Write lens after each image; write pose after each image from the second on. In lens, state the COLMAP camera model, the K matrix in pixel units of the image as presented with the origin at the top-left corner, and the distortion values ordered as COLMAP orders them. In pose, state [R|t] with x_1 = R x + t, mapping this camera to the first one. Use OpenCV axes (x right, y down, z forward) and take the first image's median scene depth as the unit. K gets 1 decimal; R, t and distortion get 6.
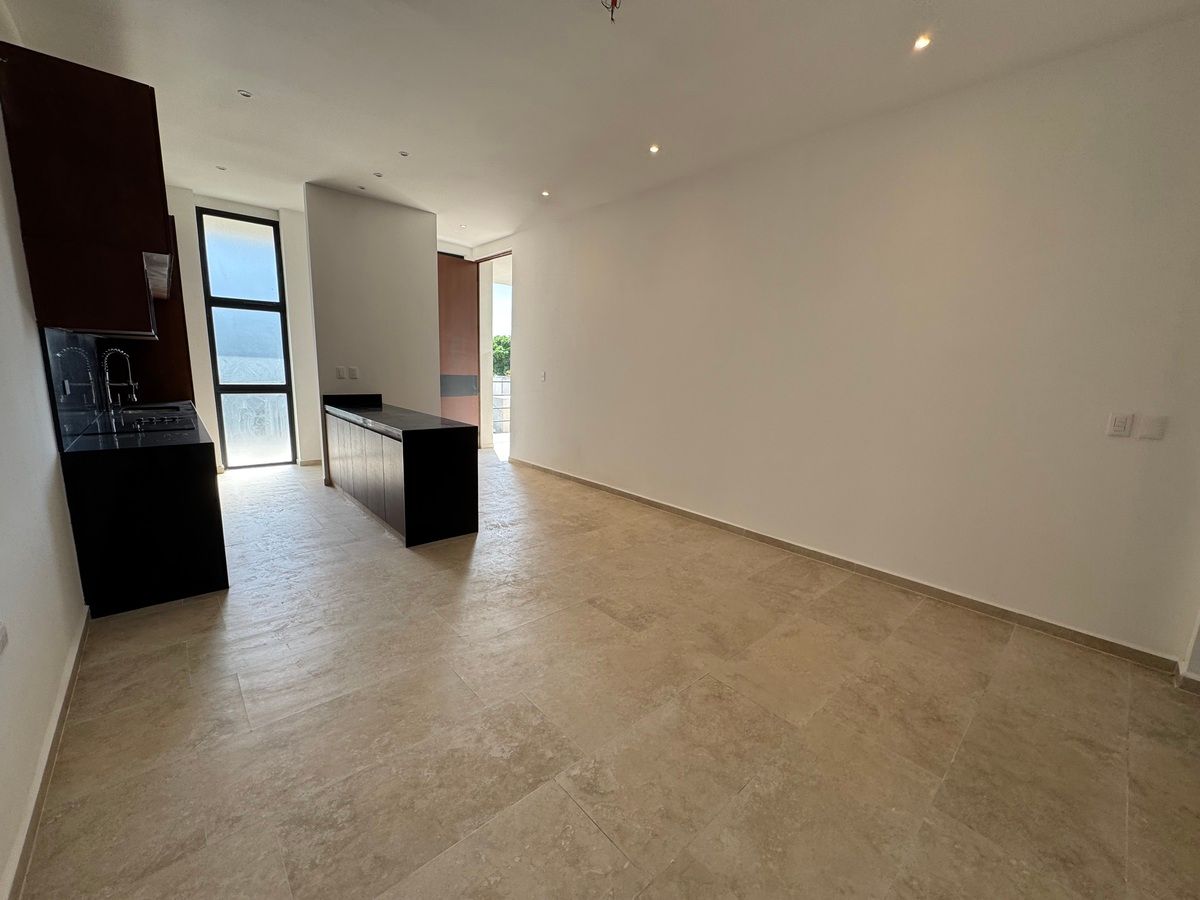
lens RADIAL K [[479.3, 0, 598.6], [0, 479.3, 449.1], [0, 0, 1]] dist [-0.002414, -0.000298]
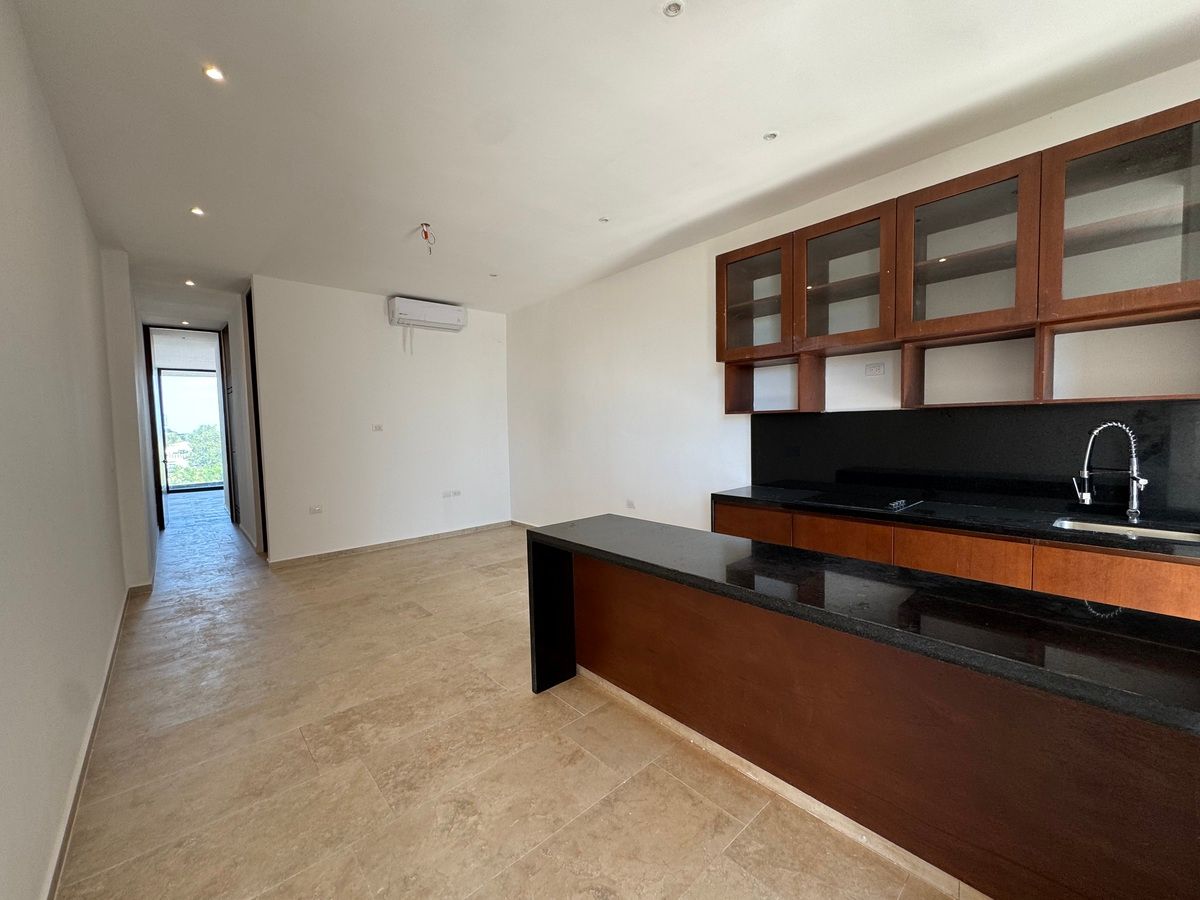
lens RADIAL K [[479.3, 0, 598.6], [0, 479.3, 449.1], [0, 0, 1]] dist [-0.002414, -0.000298]
pose [[-0.999903, -0.013446, 0.003500, -0.614791], [-0.012302, 0.973843, 0.226887, -0.538586], [-0.006459, 0.226822, -0.973915, 2.822201]]
